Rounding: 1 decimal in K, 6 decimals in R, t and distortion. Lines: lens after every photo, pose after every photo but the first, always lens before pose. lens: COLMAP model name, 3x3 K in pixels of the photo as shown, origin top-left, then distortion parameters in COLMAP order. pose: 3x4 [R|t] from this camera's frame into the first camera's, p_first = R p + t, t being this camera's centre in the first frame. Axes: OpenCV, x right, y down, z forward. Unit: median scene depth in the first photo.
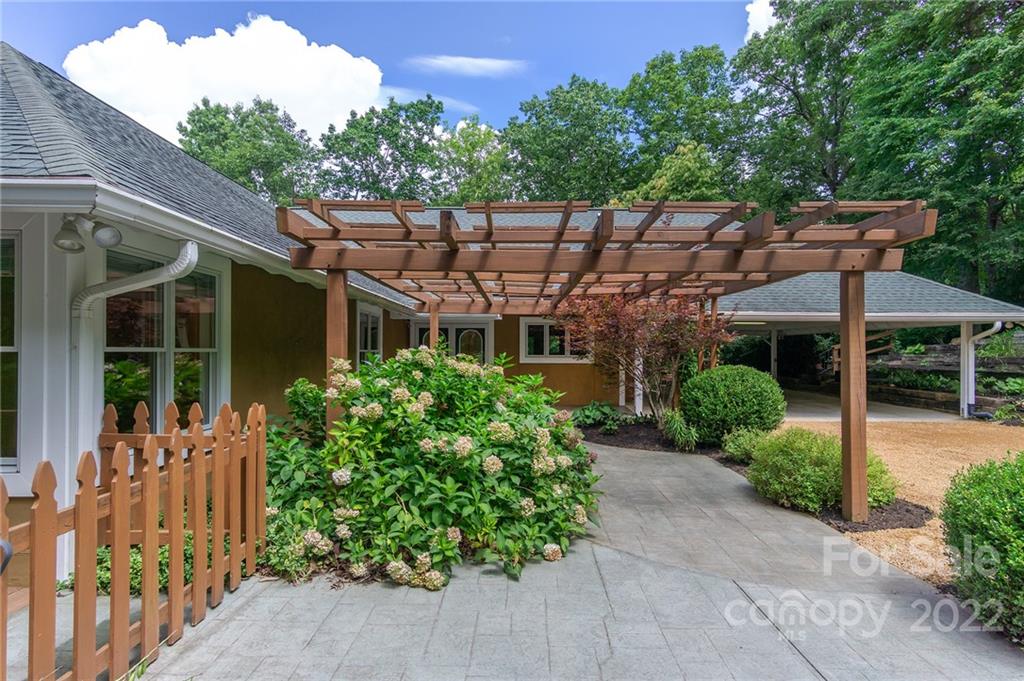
lens RADIAL K [[547.4, 0, 513.6], [0, 547.4, 345.6], [0, 0, 1]] dist [0.002963, 0.000904]
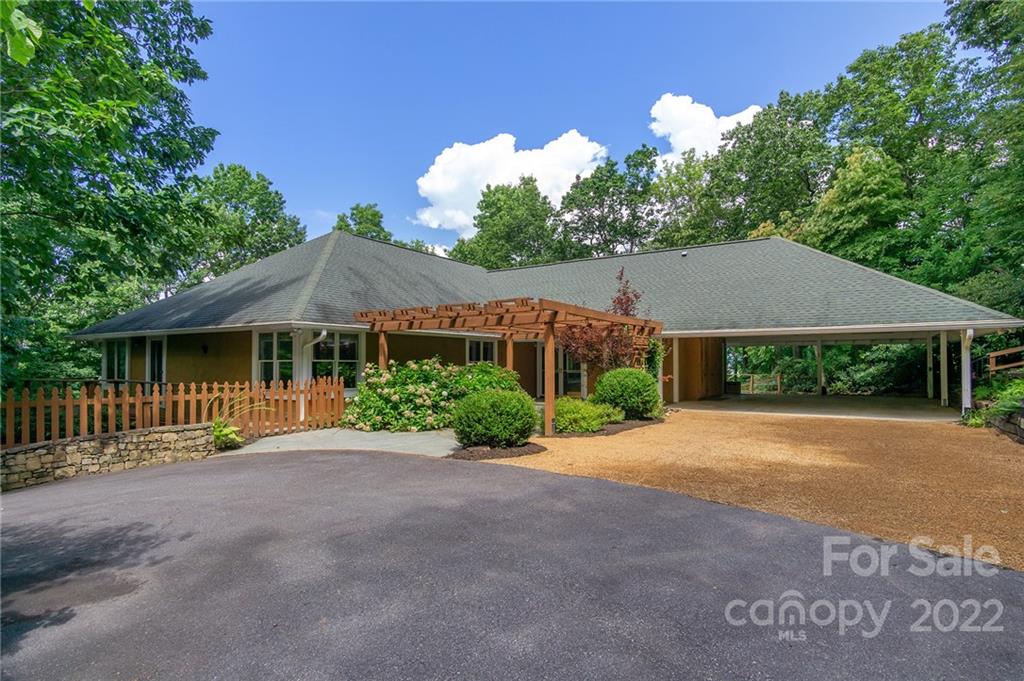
lens RADIAL K [[547.4, 0, 511.0], [0, 547.4, 358.0], [0, 0, 1]] dist [0.002963, 0.000904]
pose [[0.831947, -0.012772, -0.554708, 0.261454], [0.011701, 0.999917, -0.005474, 0.002716], [0.554732, -0.001937, 0.832027, -0.138295]]
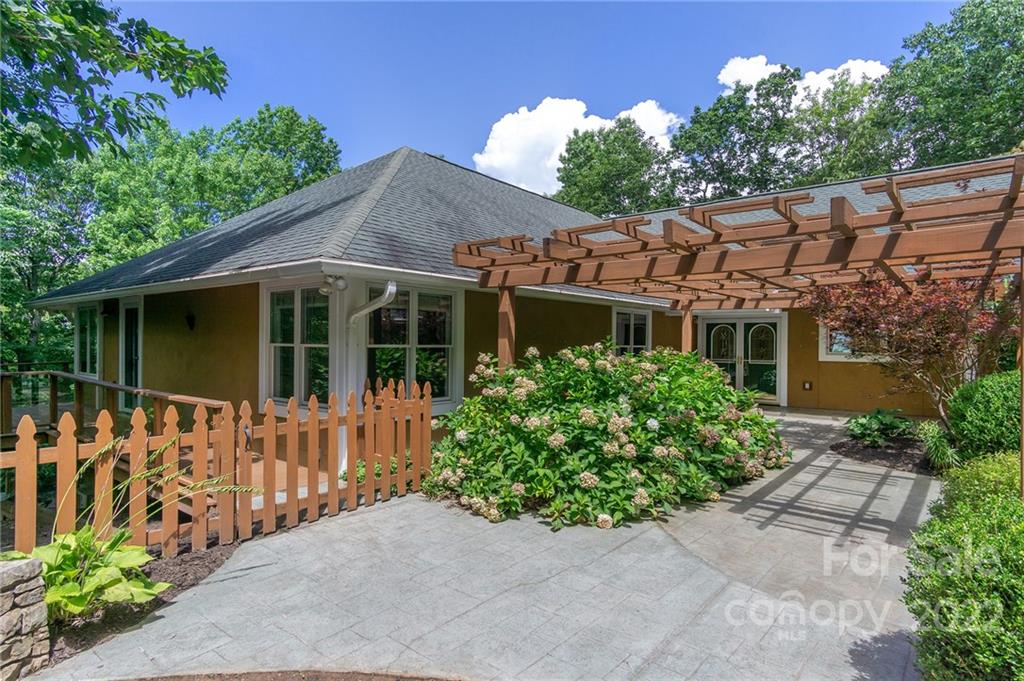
lens RADIAL K [[547.4, 0, 510.7], [0, 547.4, 348.2], [0, 0, 1]] dist [0.002963, 0.000904]
pose [[0.772413, 0.009912, -0.635043, 0.082230], [0.002220, 0.999830, 0.018306, -0.002158], [0.635117, -0.015549, 0.772260, -0.004068]]
